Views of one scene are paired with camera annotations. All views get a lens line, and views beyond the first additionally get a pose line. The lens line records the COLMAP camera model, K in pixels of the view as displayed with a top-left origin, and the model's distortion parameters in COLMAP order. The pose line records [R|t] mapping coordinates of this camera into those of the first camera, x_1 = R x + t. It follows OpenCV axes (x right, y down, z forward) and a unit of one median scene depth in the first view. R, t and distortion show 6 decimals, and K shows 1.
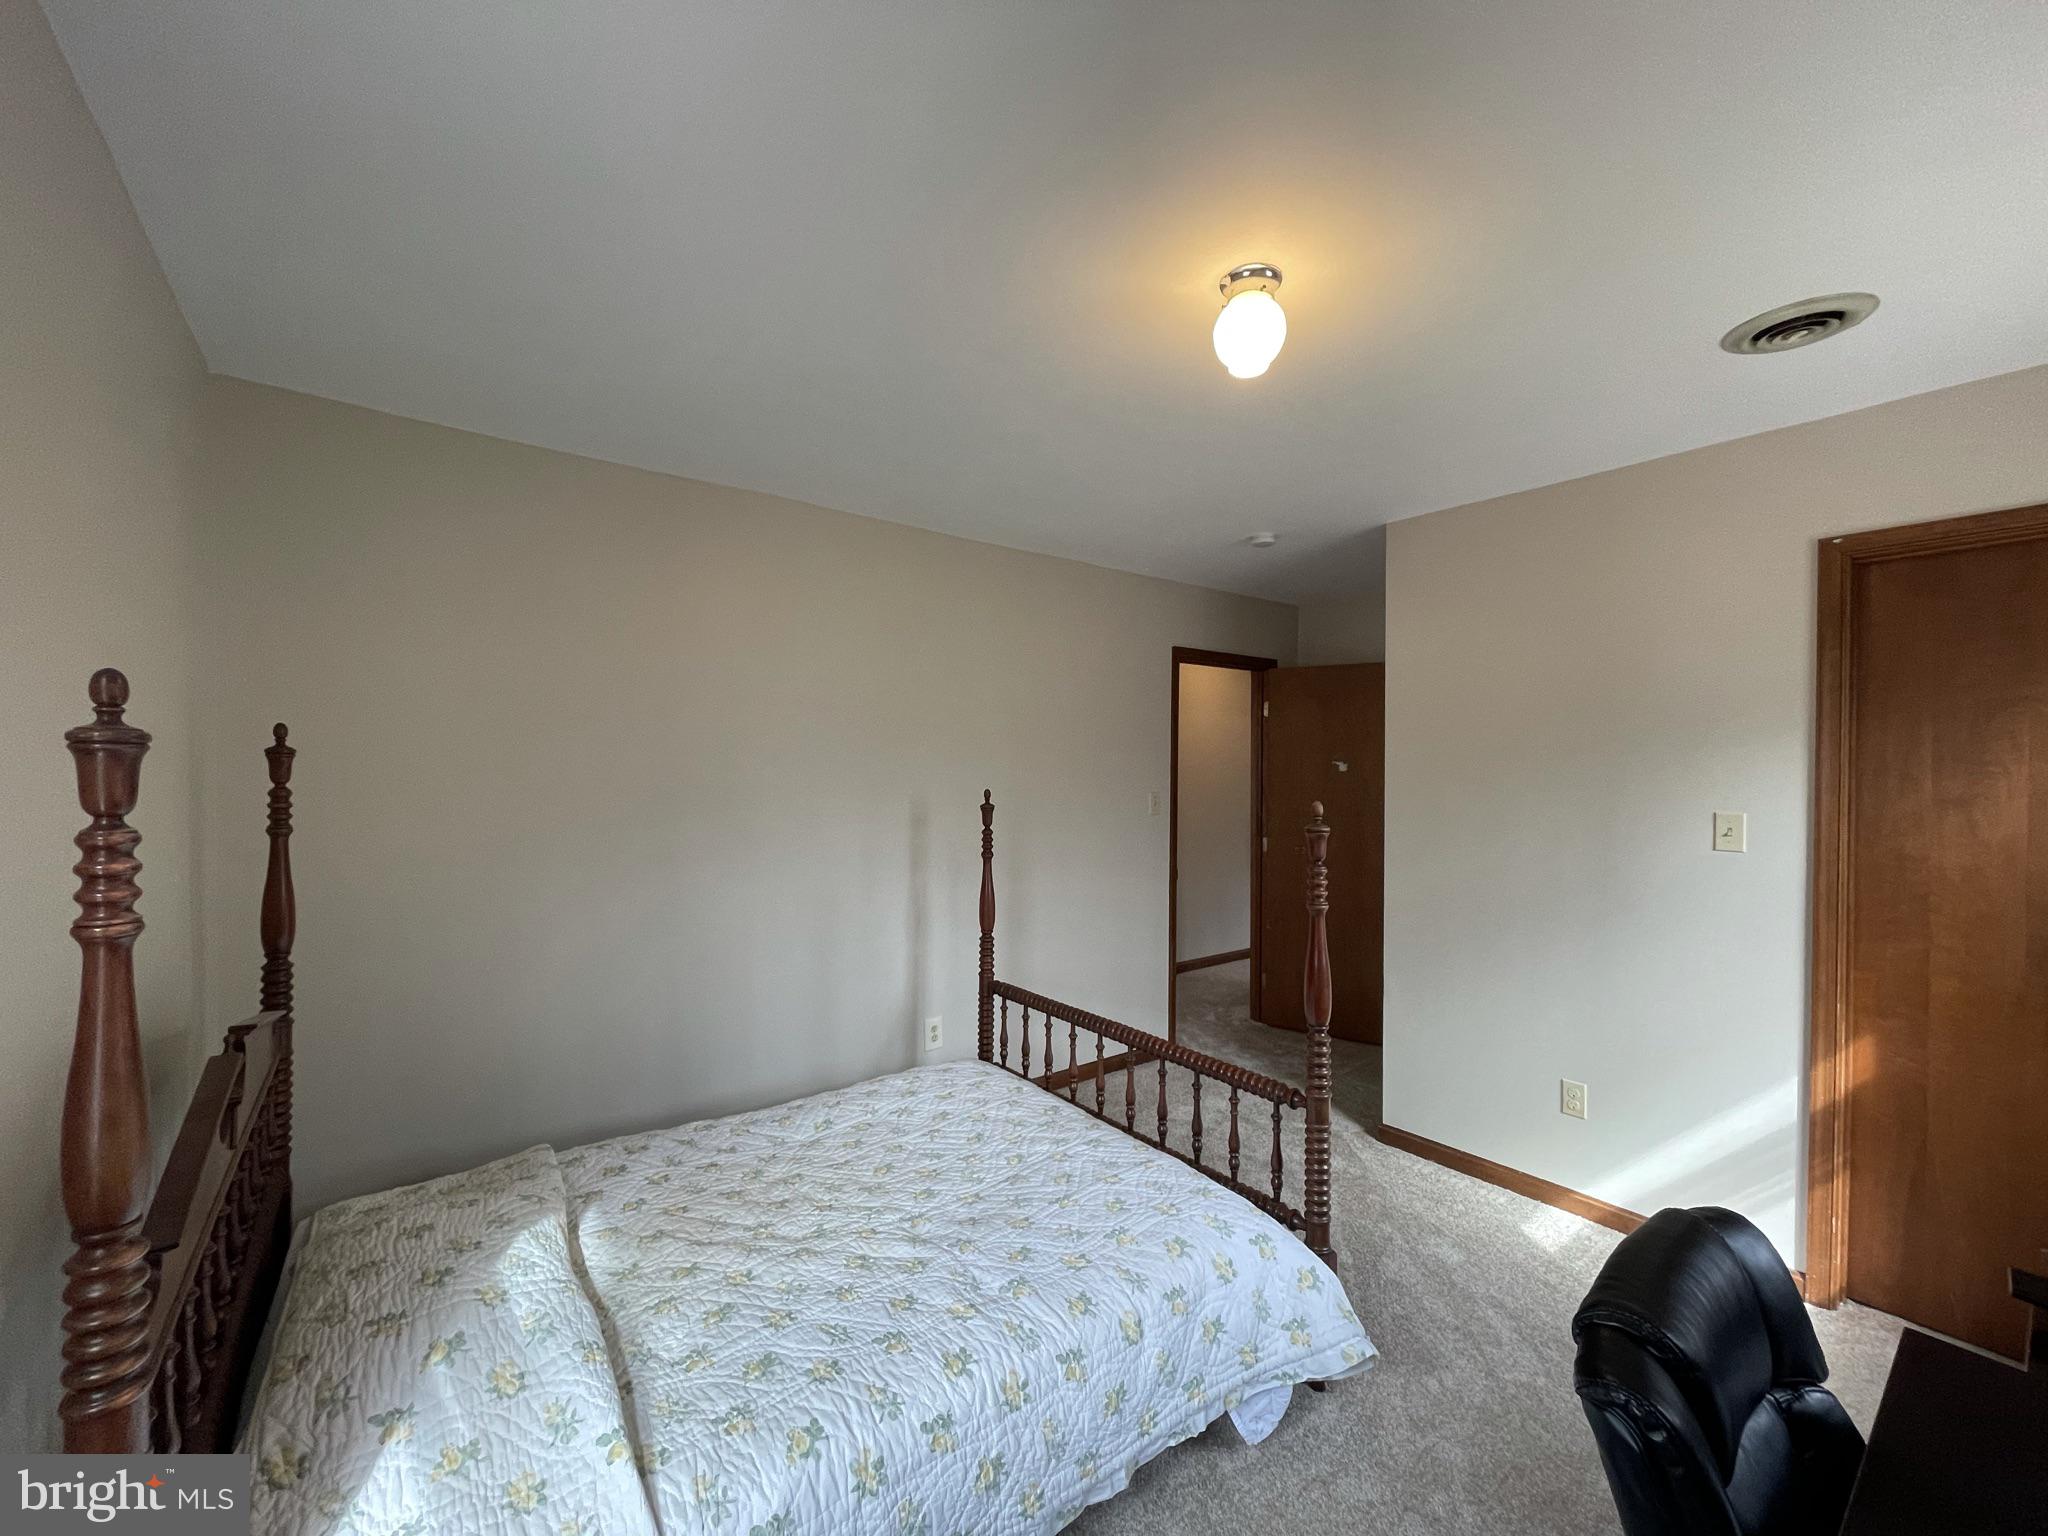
lens RADIAL K [[827.0, 0, 1016.9], [0, 827.0, 777.0], [0, 0, 1]] dist [-0.001935, 0.000086]
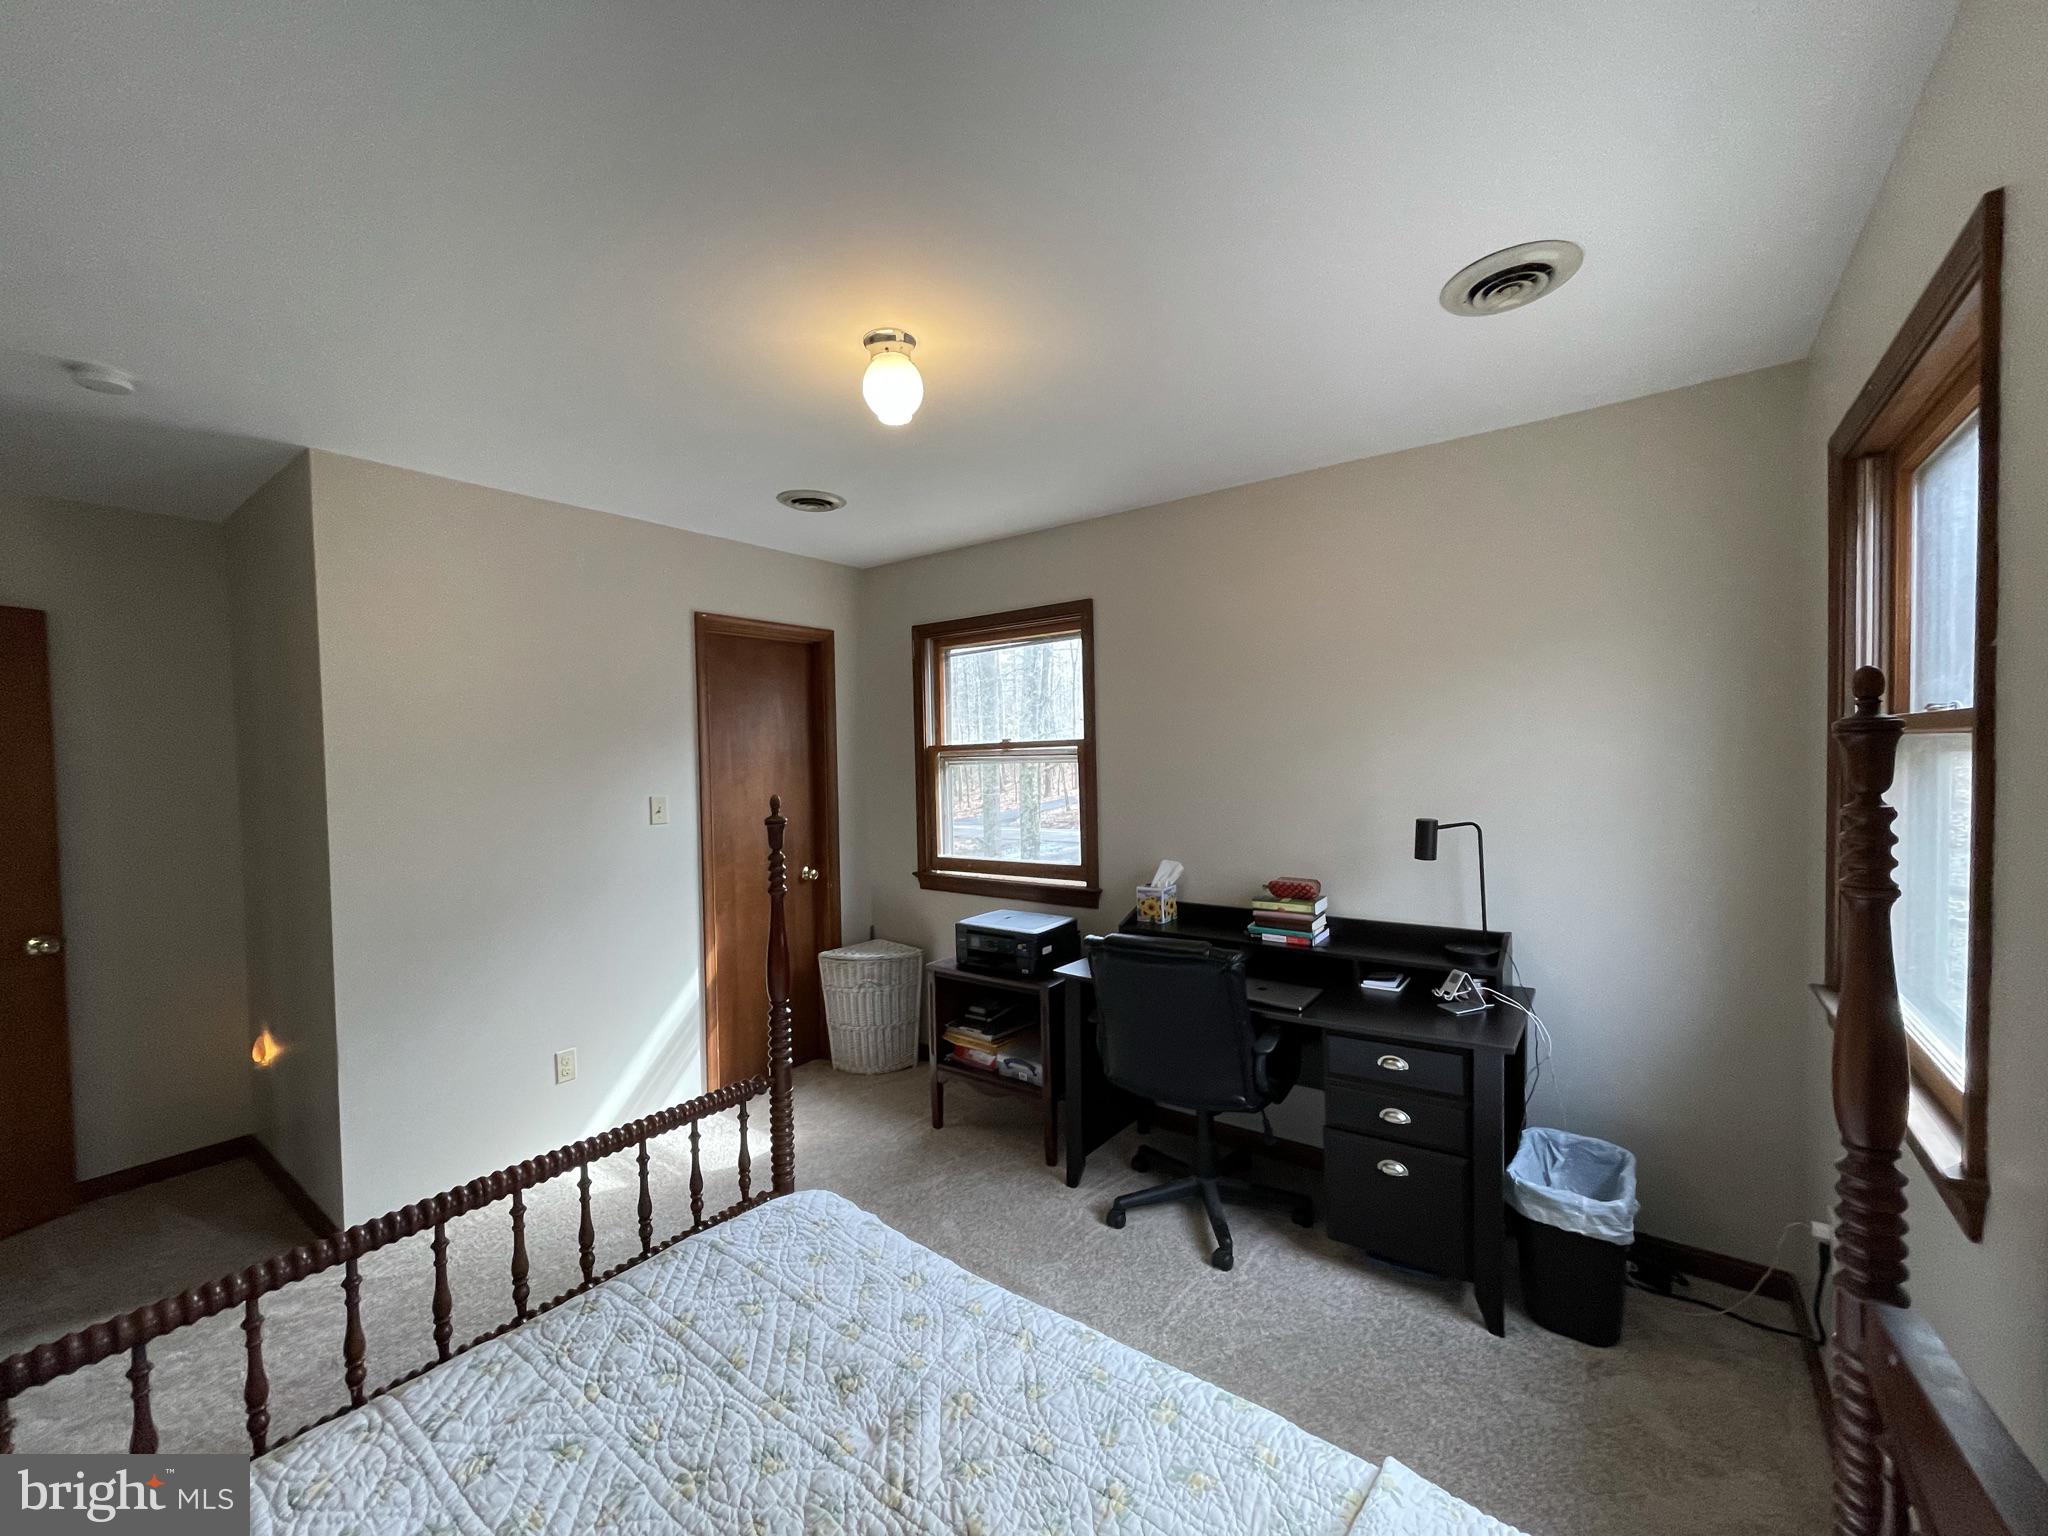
lens RADIAL K [[827.0, 0, 1016.9], [0, 827.0, 777.0], [0, 0, 1]] dist [-0.001935, 0.000086]
pose [[-0.279310, -0.023614, 0.959911, -0.694849], [0.032332, 0.998899, 0.033980, -0.017101], [-0.959657, 0.040527, -0.278239, 0.912967]]
